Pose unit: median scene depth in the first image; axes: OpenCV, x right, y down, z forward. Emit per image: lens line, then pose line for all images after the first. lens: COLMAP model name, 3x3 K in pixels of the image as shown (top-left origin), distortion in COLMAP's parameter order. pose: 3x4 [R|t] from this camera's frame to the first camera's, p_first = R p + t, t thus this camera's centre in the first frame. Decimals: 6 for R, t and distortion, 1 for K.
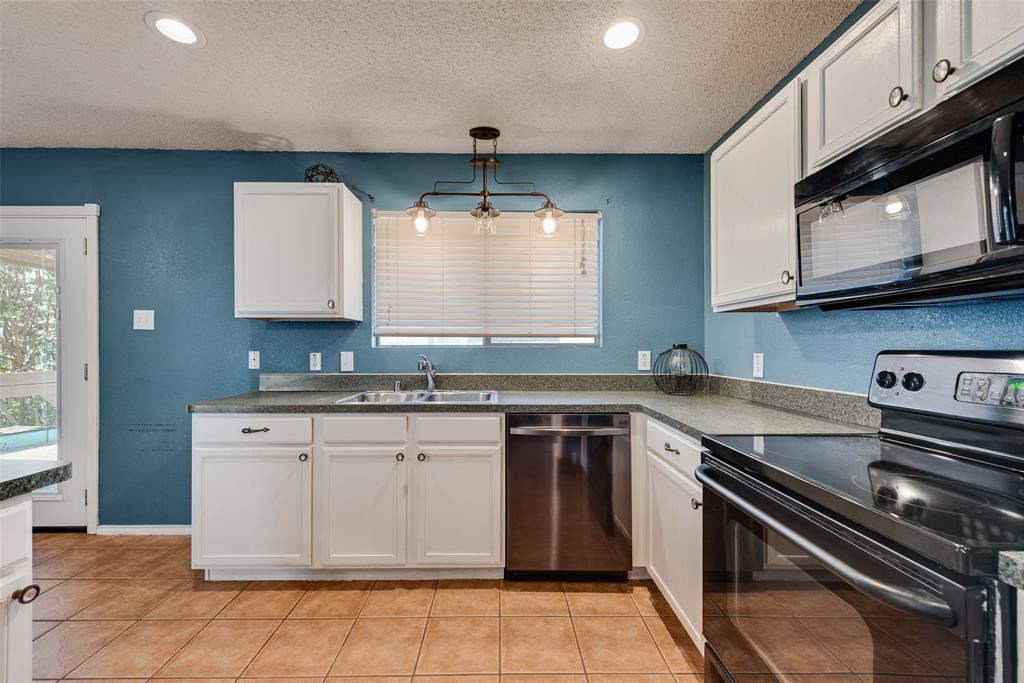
lens RADIAL K [[398.9, 0, 507.2], [0, 398.9, 344.0], [0, 0, 1]] dist [0.014925, -0.000088]
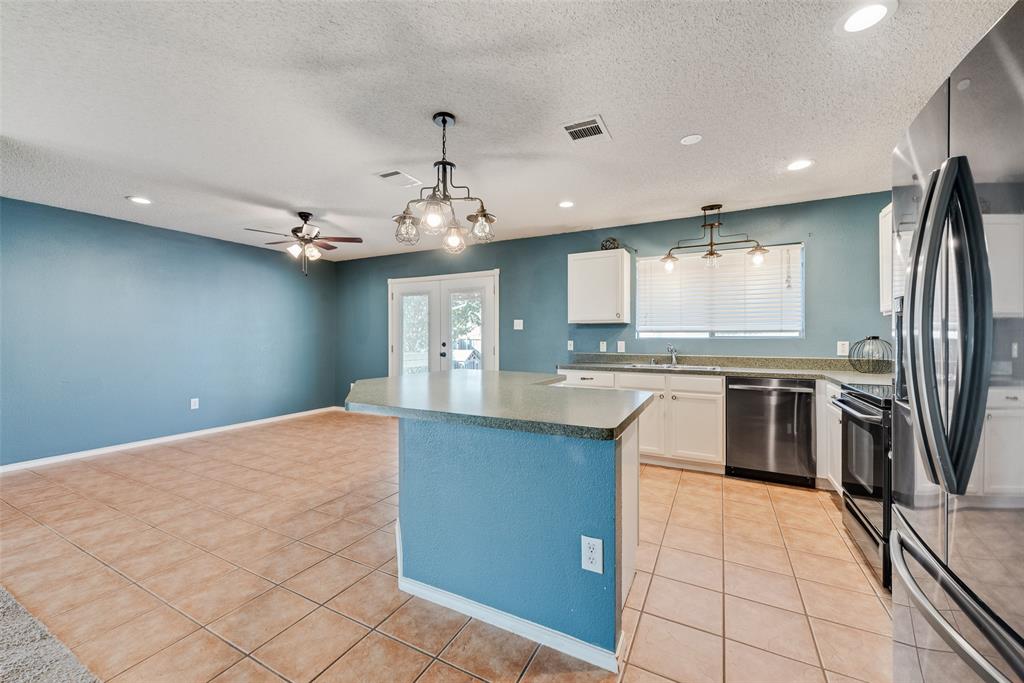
lens RADIAL K [[398.9, 0, 510.3], [0, 398.9, 337.4], [0, 0, 1]] dist [0.014925, -0.000088]
pose [[0.875144, -0.000466, -0.483863, 0.016278], [0.002047, 0.999994, 0.002741, -0.003012], [0.483859, -0.003389, 0.875139, -0.814386]]
